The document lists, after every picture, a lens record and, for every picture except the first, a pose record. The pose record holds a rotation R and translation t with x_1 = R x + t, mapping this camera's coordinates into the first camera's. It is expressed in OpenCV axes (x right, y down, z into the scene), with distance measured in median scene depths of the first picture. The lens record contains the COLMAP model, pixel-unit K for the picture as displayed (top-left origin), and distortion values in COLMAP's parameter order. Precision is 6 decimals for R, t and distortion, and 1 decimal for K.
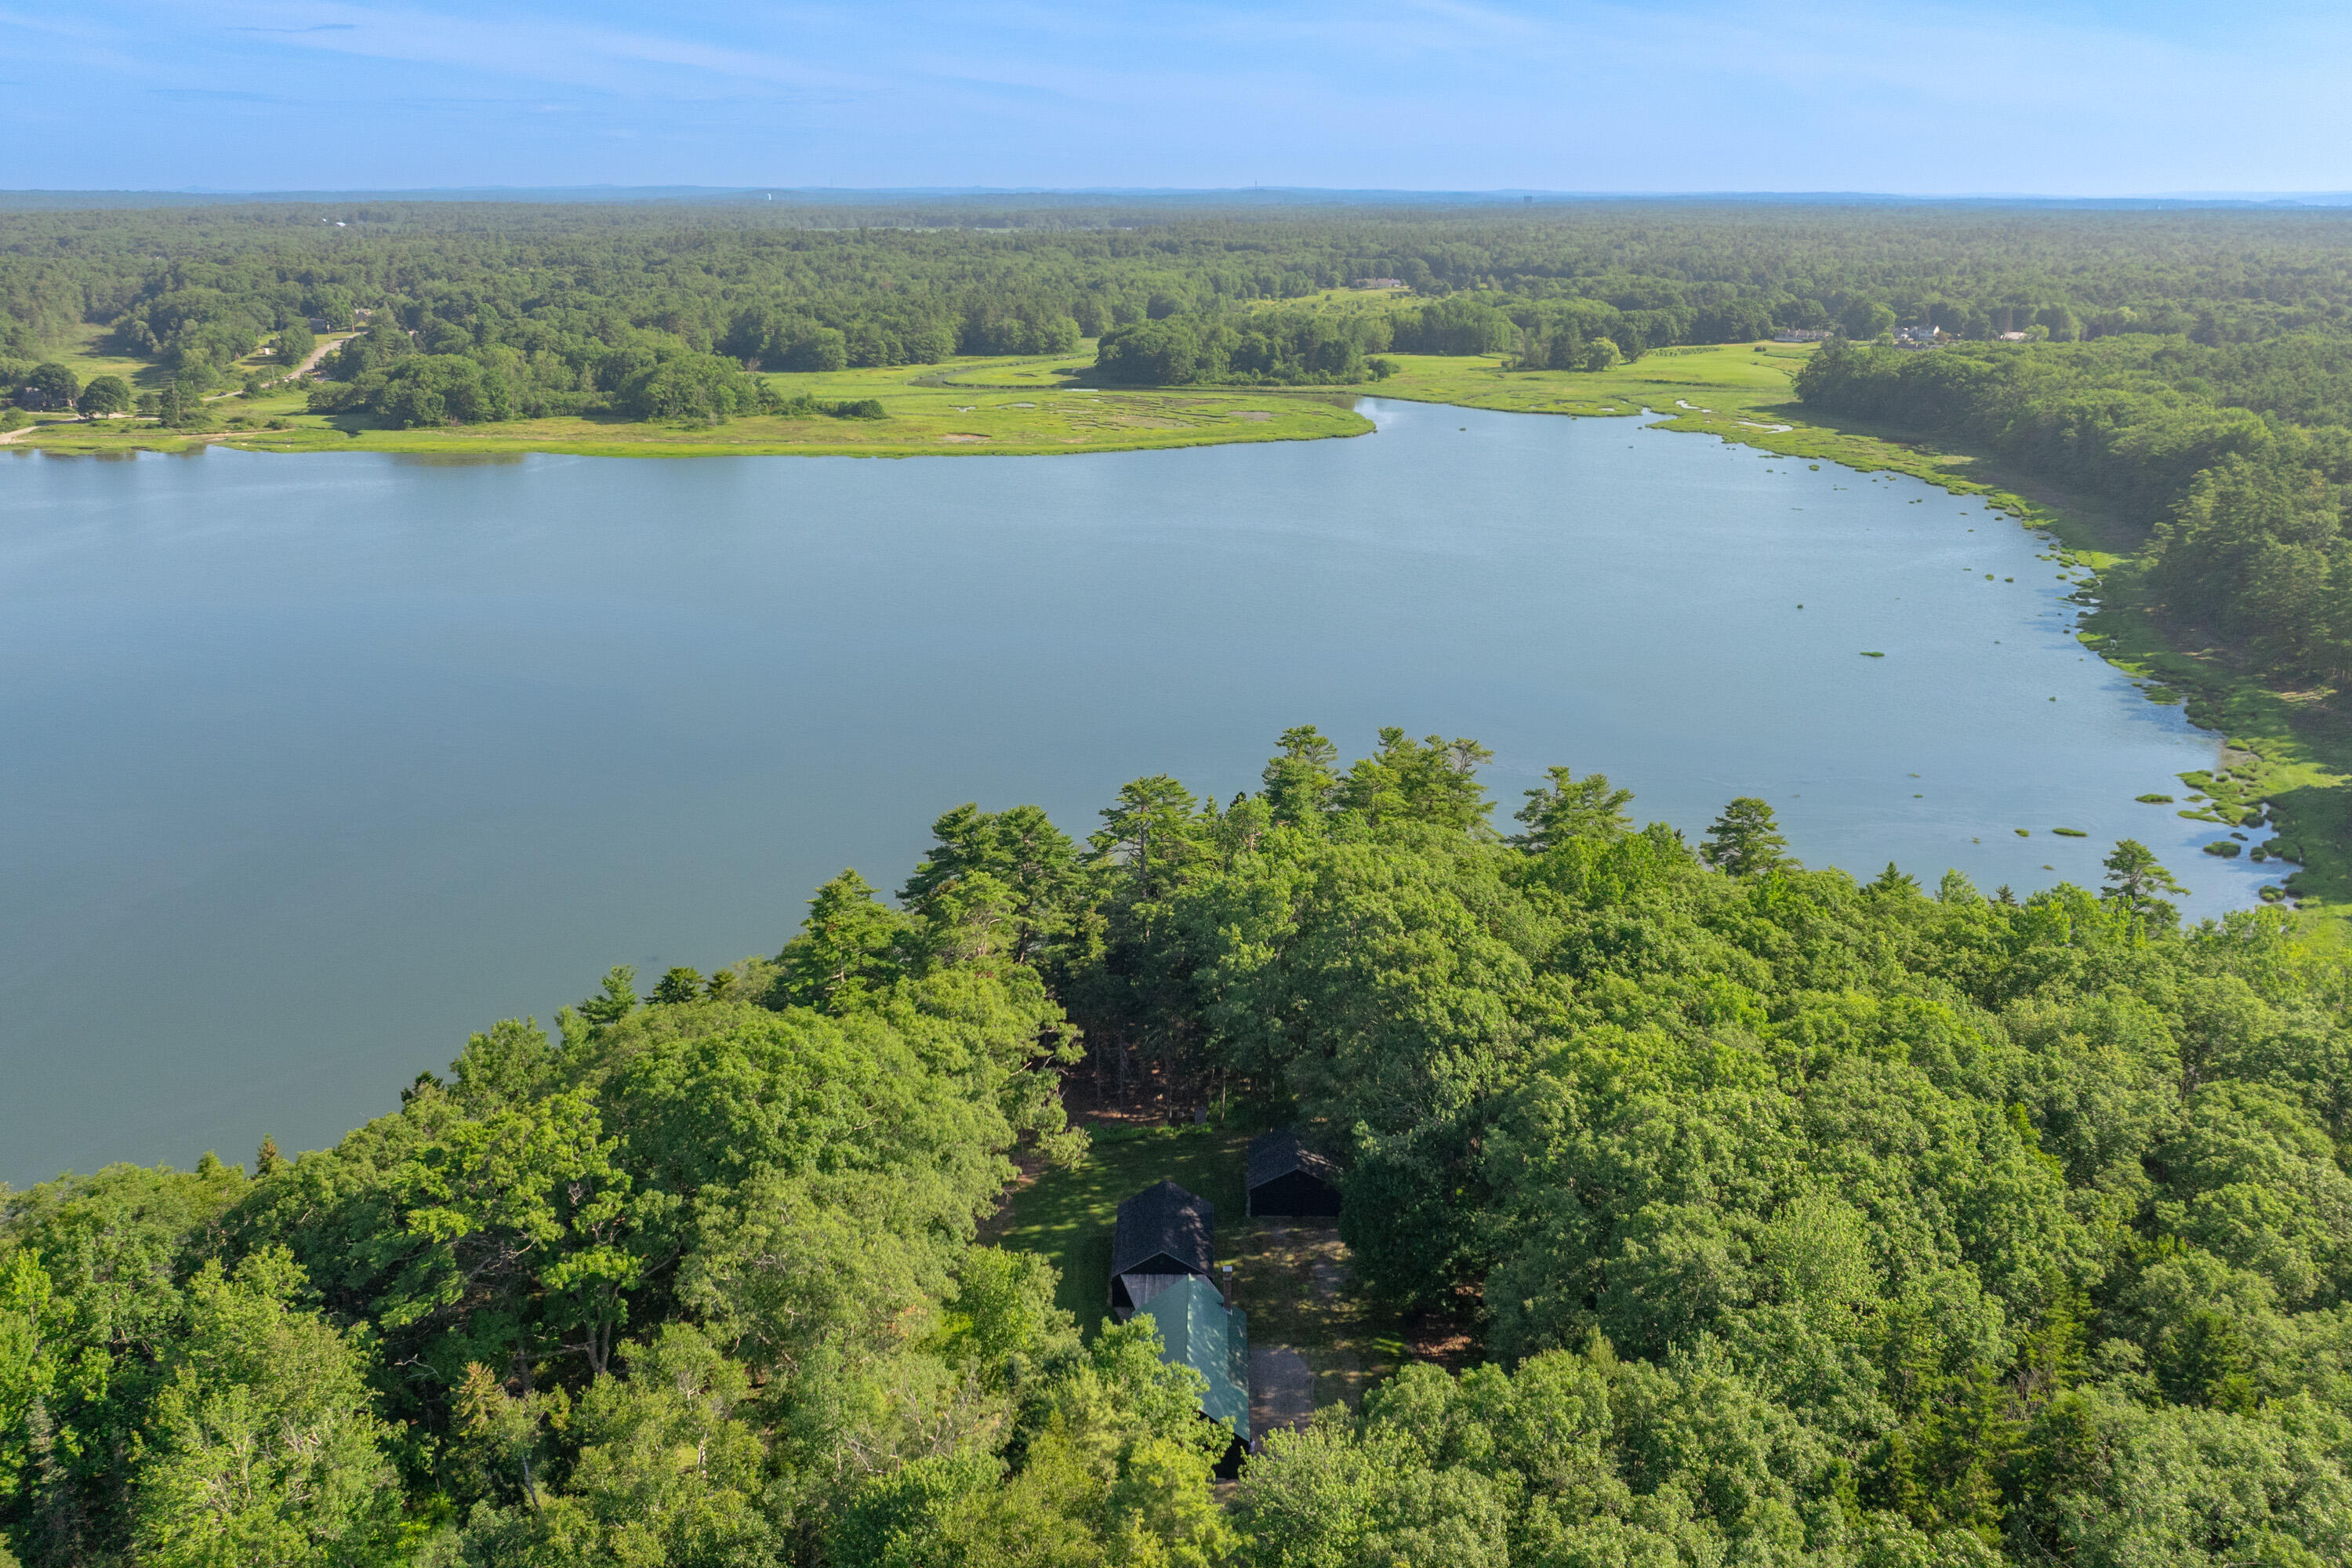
lens RADIAL K [[1986.6, 0, 1262.6], [0, 1986.6, 776.9], [0, 0, 1]] dist [-0.024854, 0.011206]
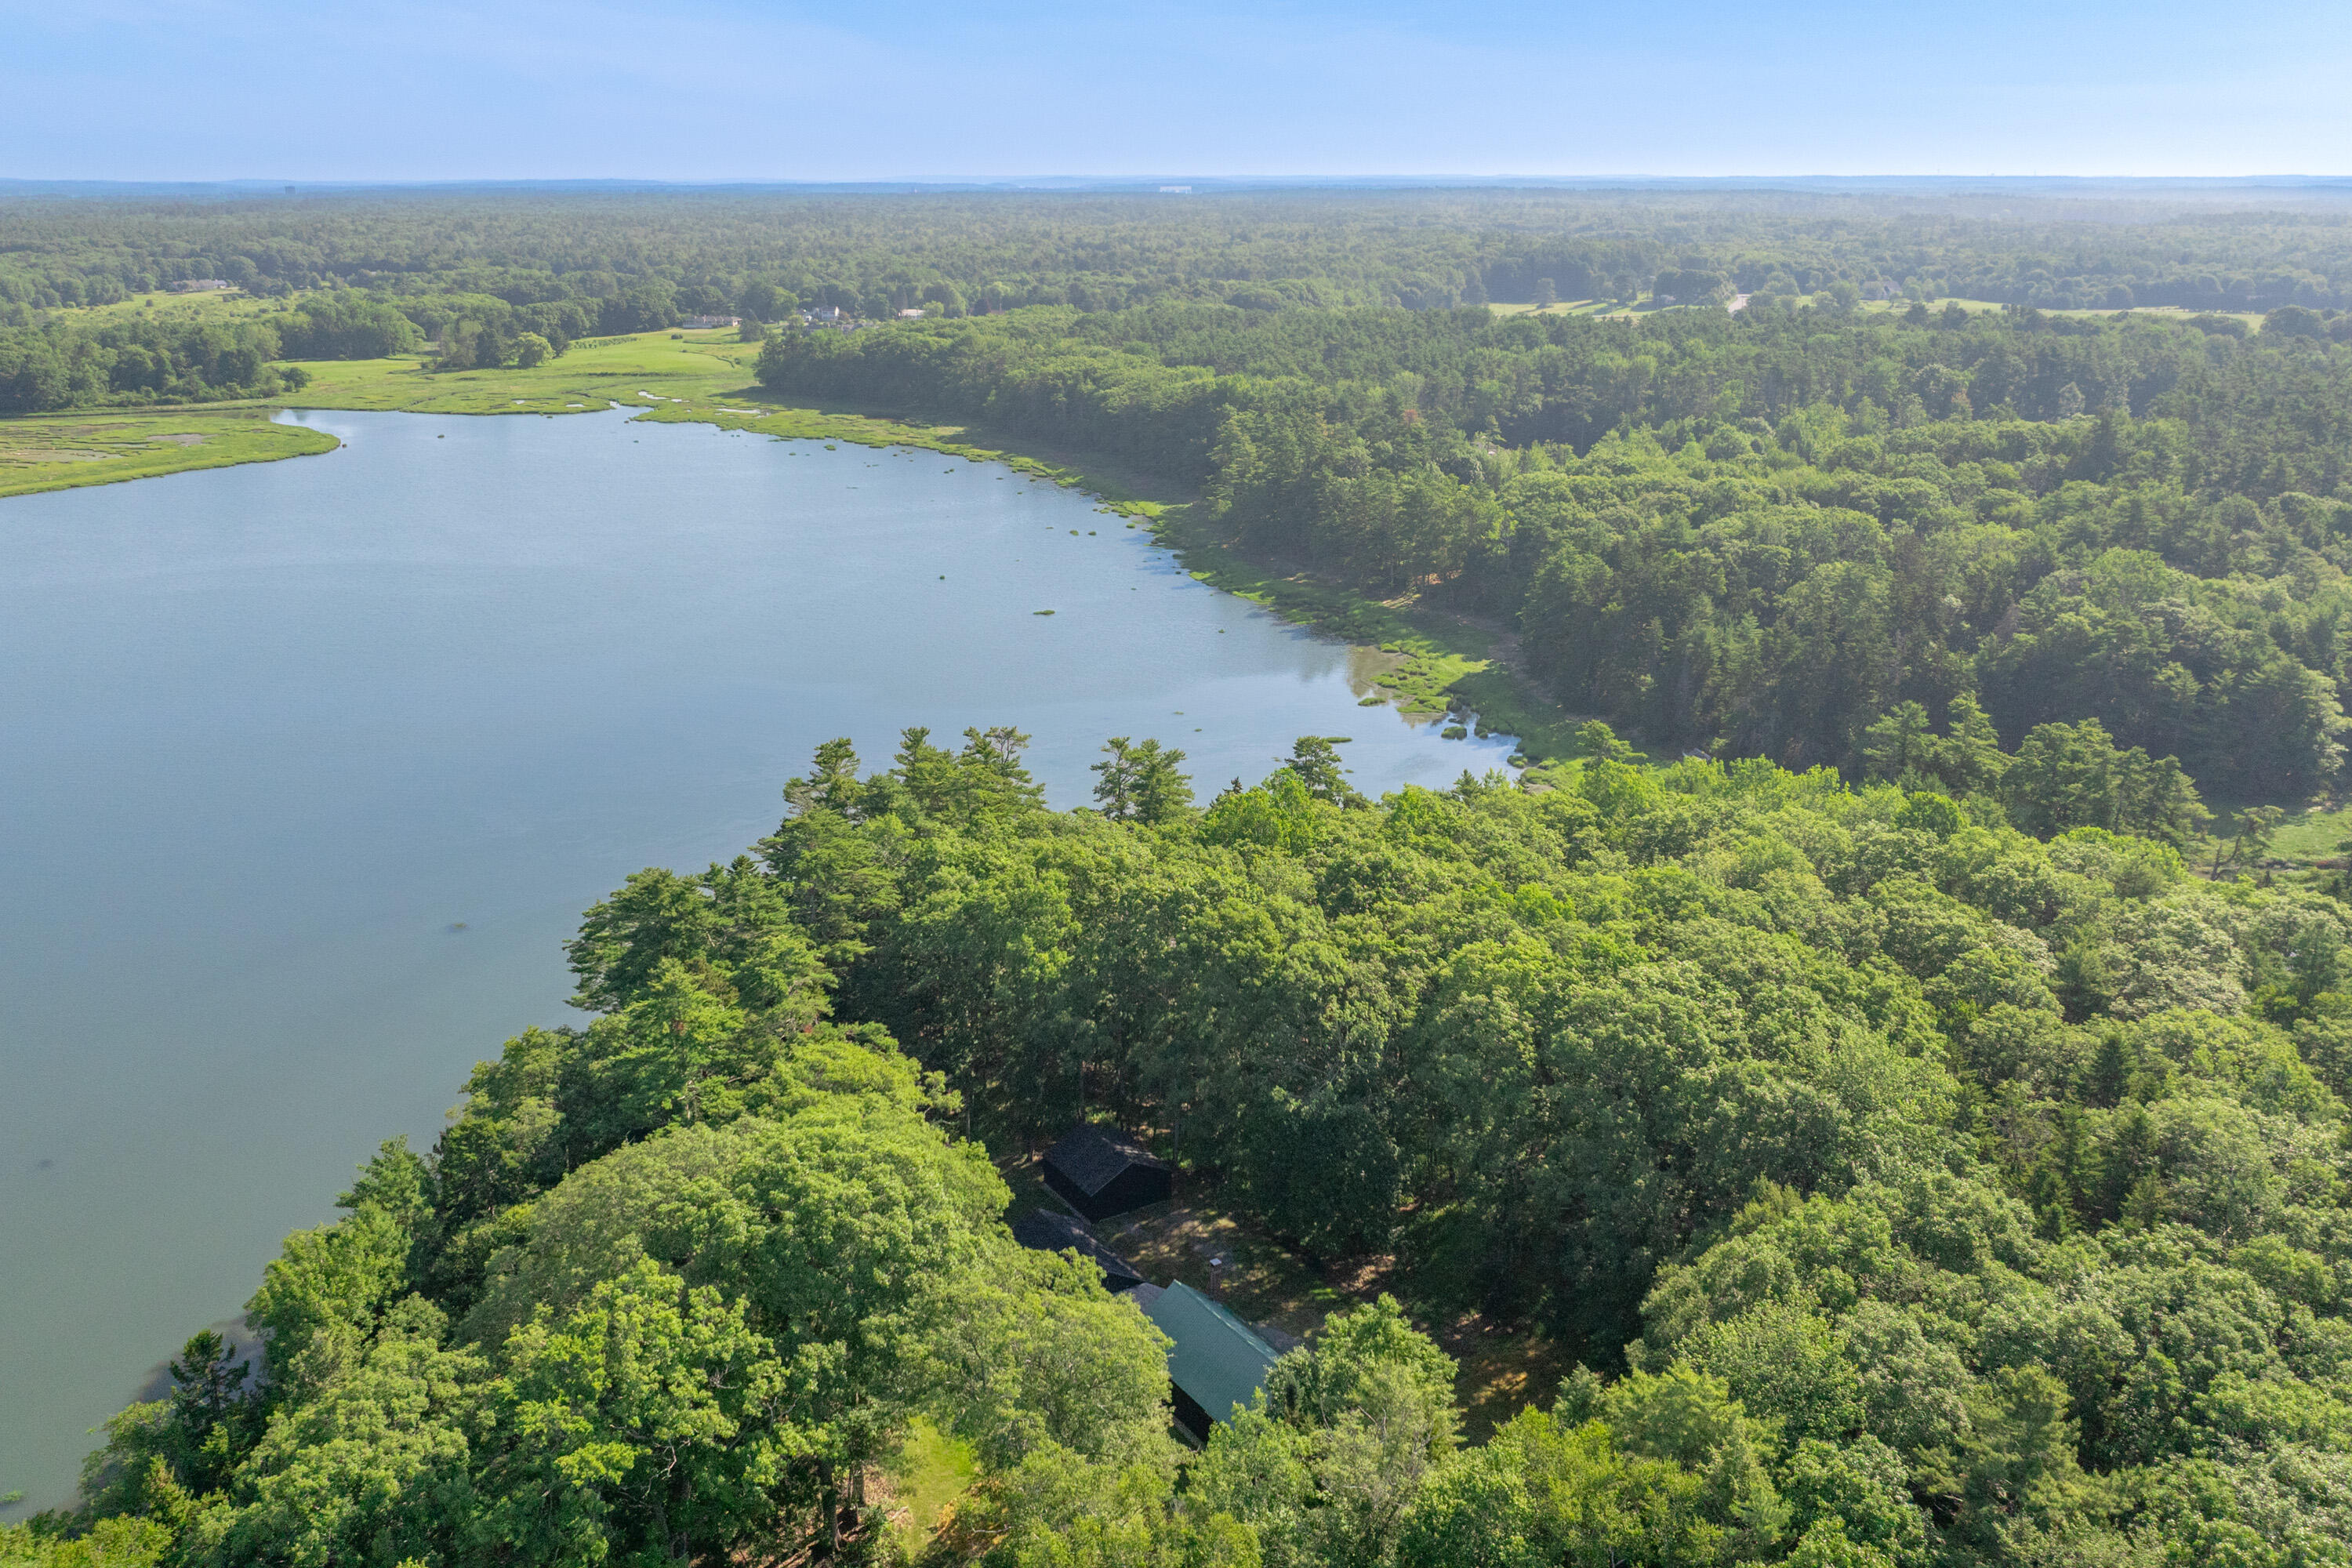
lens RADIAL K [[1976.5, 0, 1138.8], [0, 1976.5, 792.2], [0, 0, 1]] dist [-0.012596, -0.004003]
pose [[0.833558, -0.165627, 0.527019, -0.127328], [0.158127, 0.985615, 0.059650, -0.012046], [-0.529318, 0.033615, 0.847757, 0.039396]]
